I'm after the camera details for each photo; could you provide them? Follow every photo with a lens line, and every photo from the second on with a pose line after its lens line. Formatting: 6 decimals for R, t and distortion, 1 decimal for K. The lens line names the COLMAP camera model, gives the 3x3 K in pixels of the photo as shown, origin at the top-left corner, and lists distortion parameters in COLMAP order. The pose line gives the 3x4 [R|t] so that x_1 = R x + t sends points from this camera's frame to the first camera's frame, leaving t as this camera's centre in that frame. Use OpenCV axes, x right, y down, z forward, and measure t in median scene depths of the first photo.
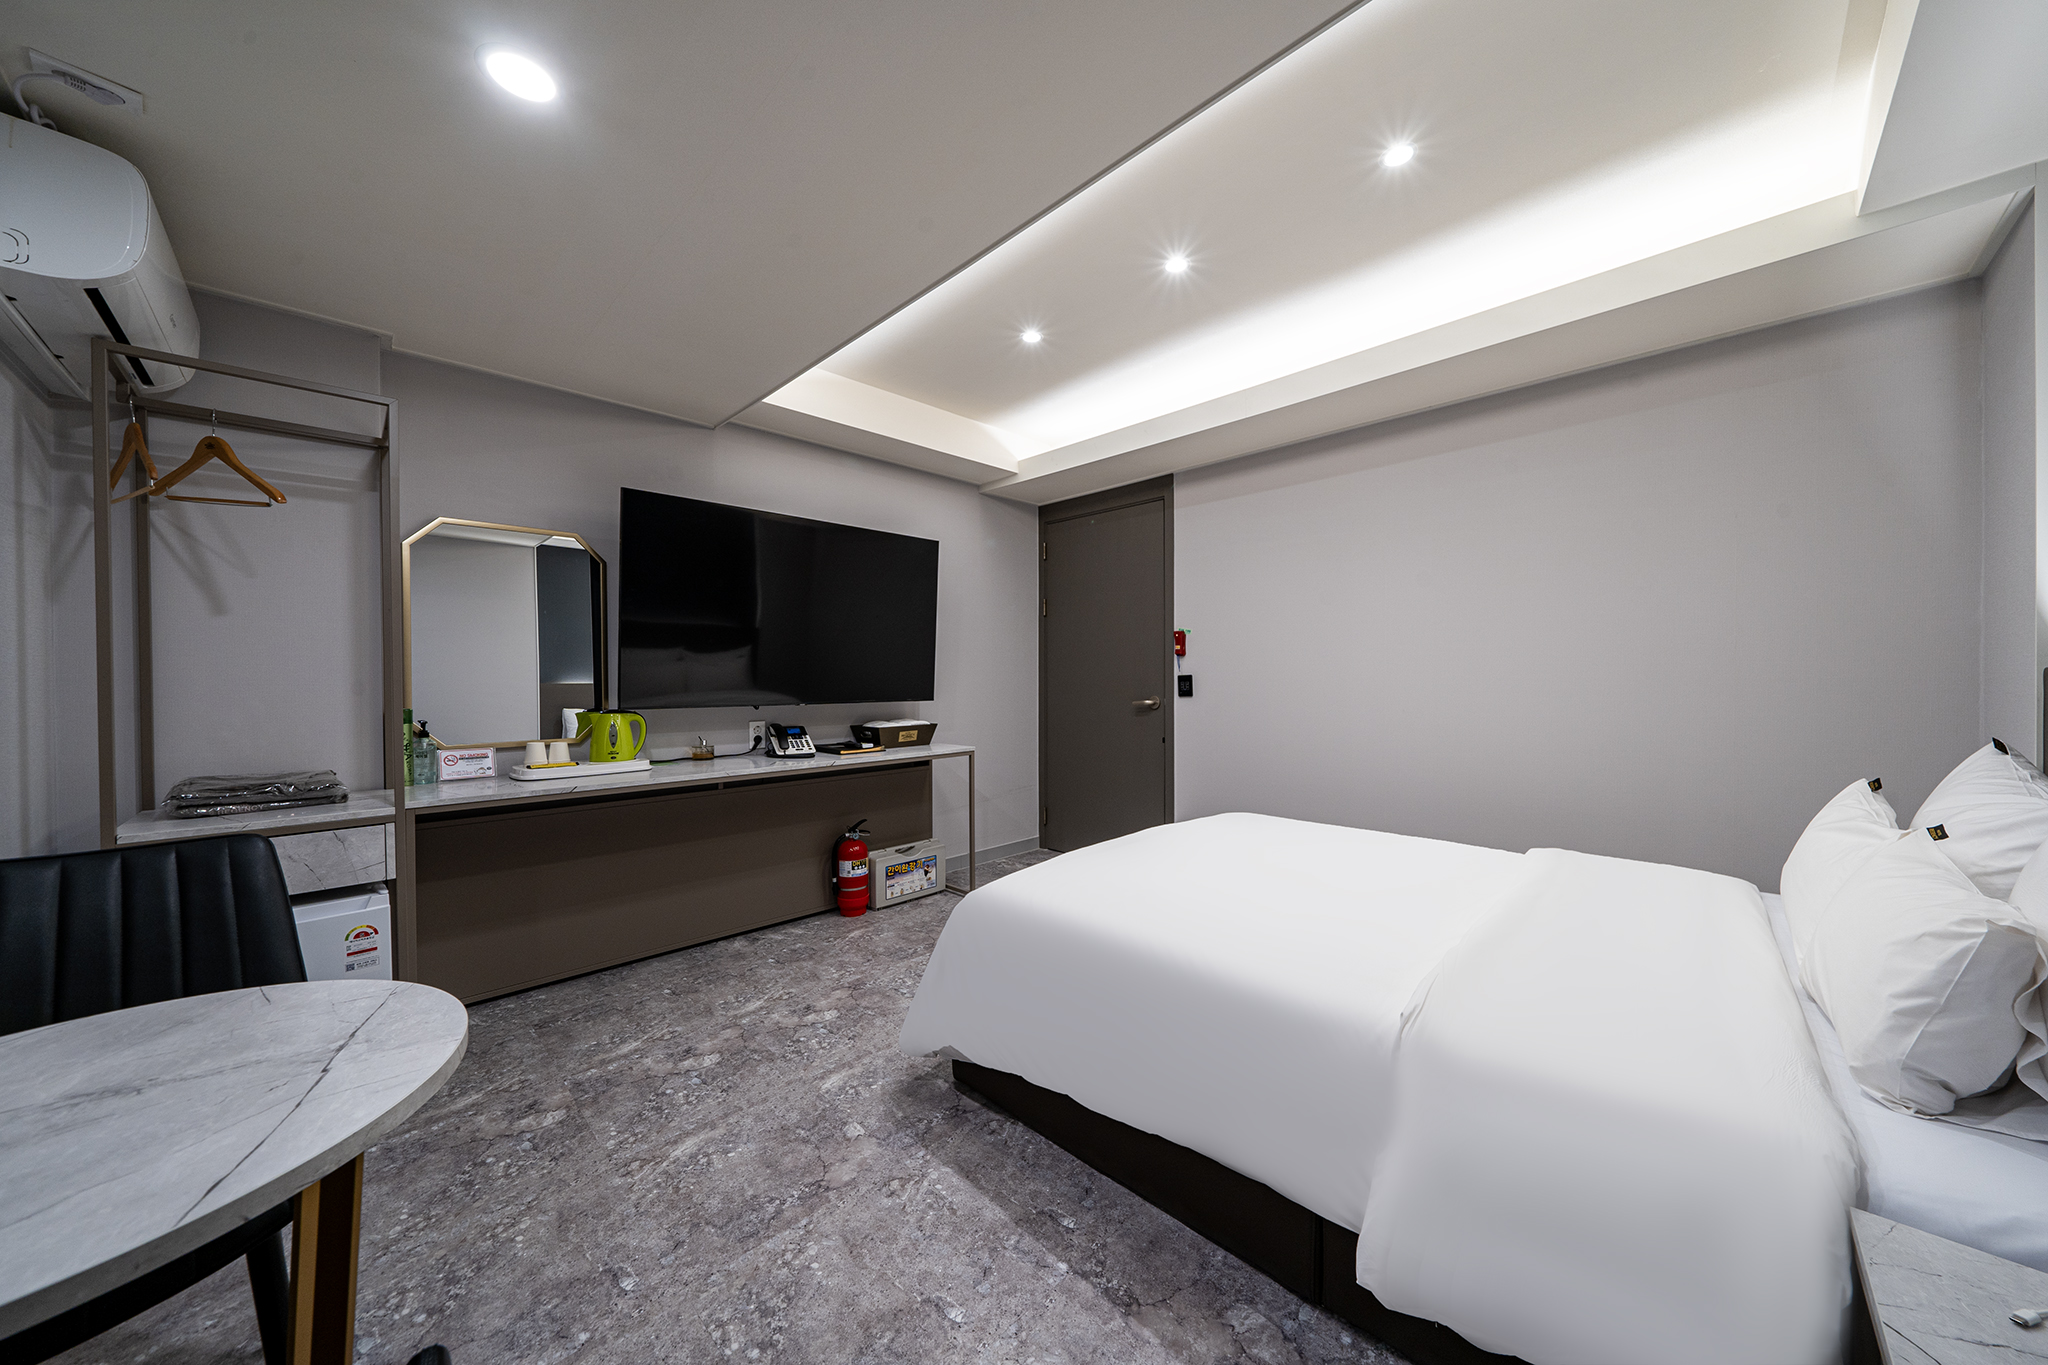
lens RADIAL K [[704.6, 0, 1052.8], [0, 704.6, 675.5], [0, 0, 1]] dist [-0.001924, 0.001480]
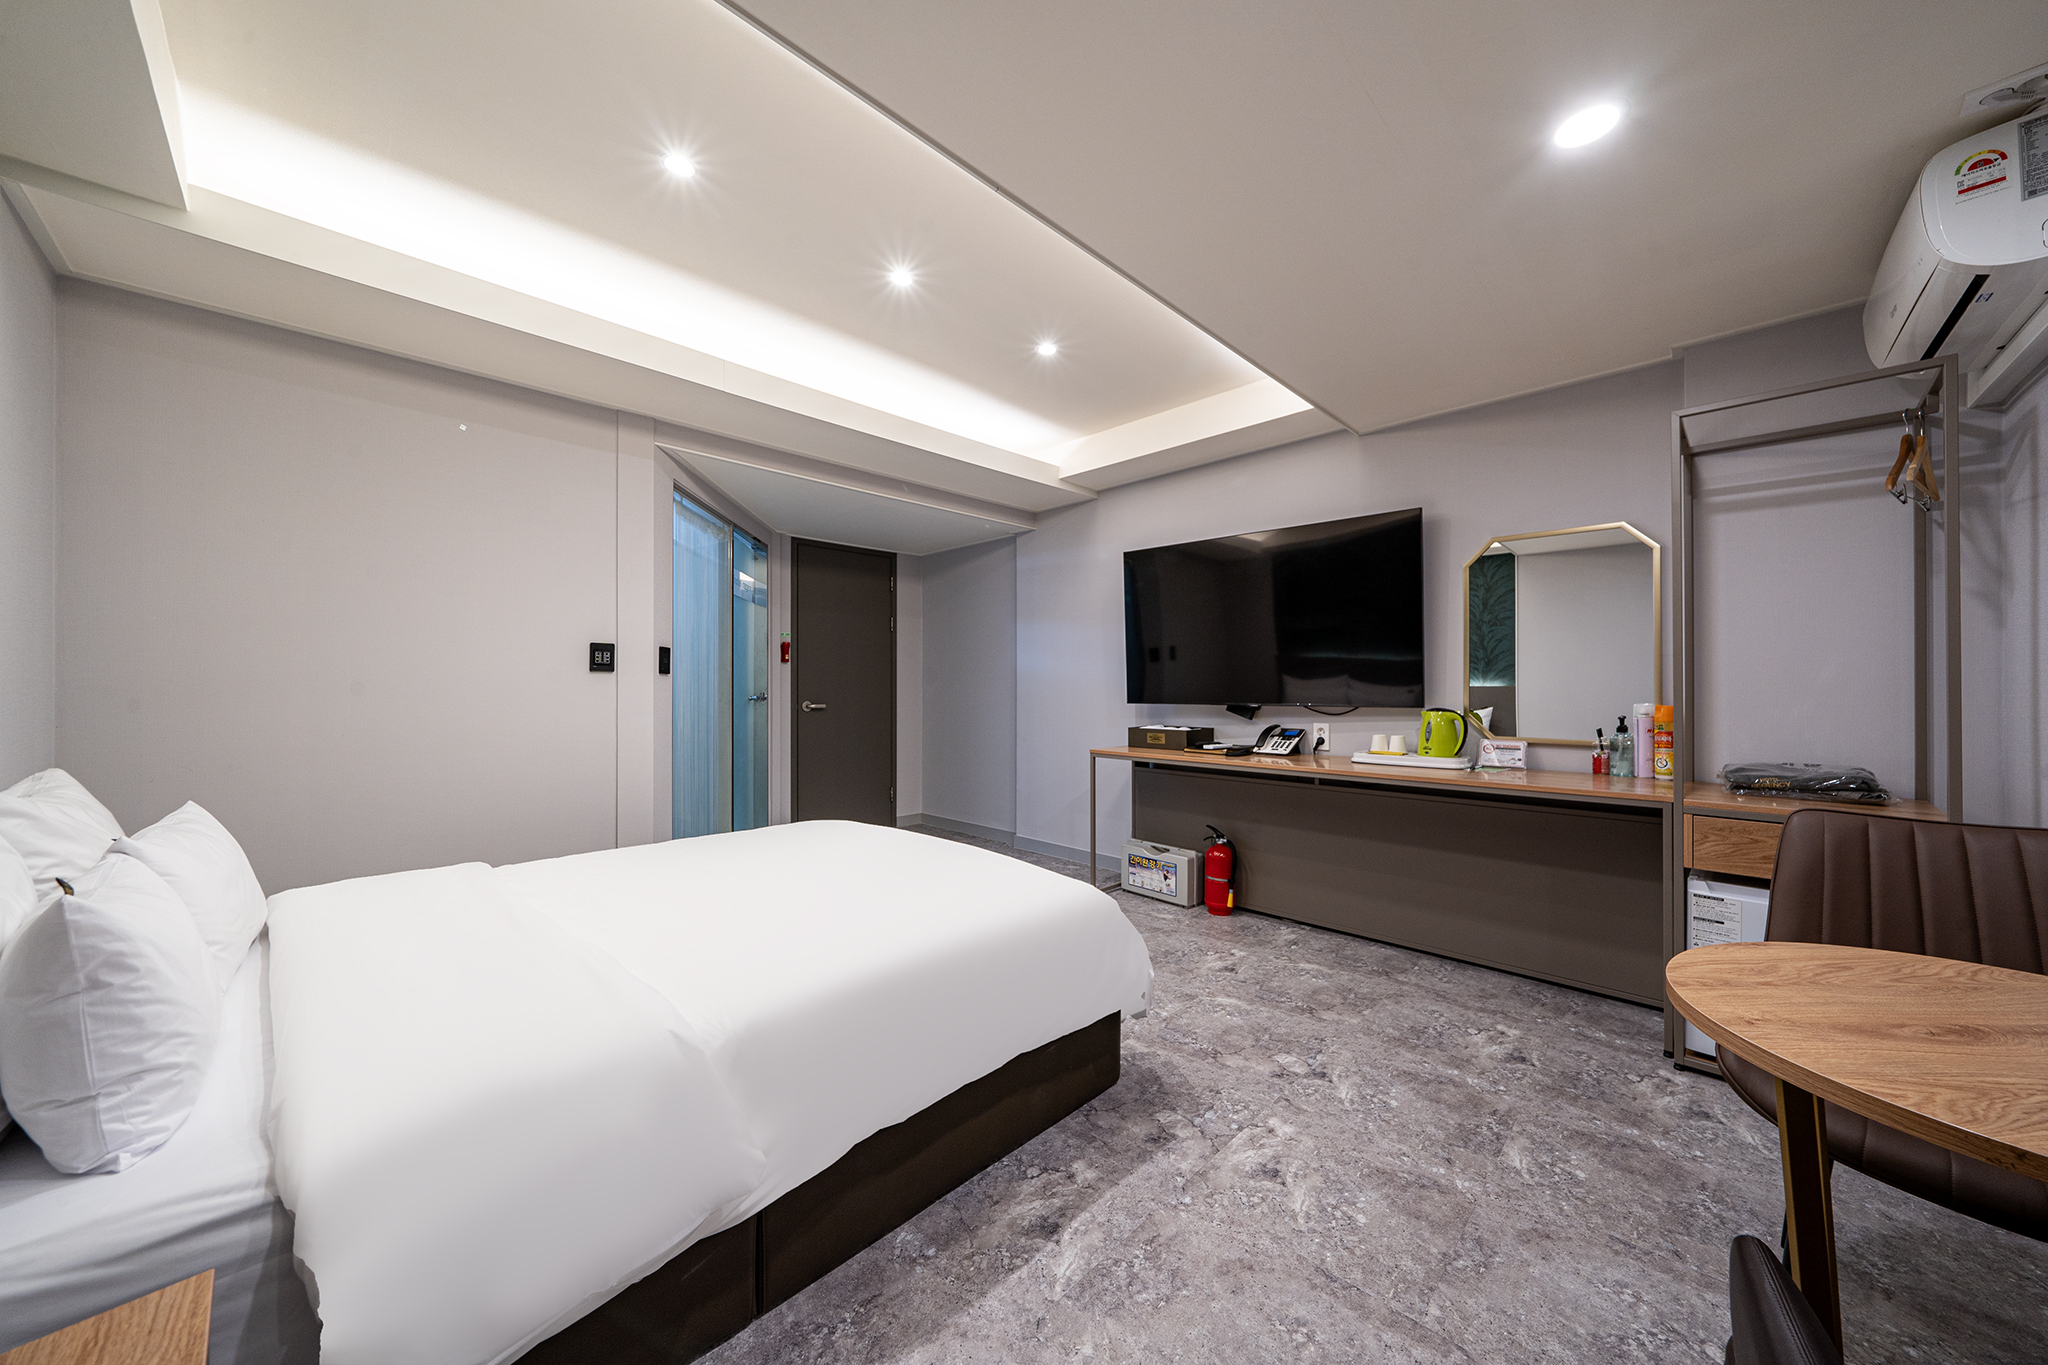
lens RADIAL K [[704.6, 0, 1008.7], [0, 704.6, 690.3], [0, 0, 1]] dist [-0.001924, 0.001480]
pose [[-0.025951, 0.025876, -0.999328, 0.711589], [0.006006, 0.999651, 0.025728, -0.011010], [0.999645, -0.005334, -0.026097, 0.699543]]
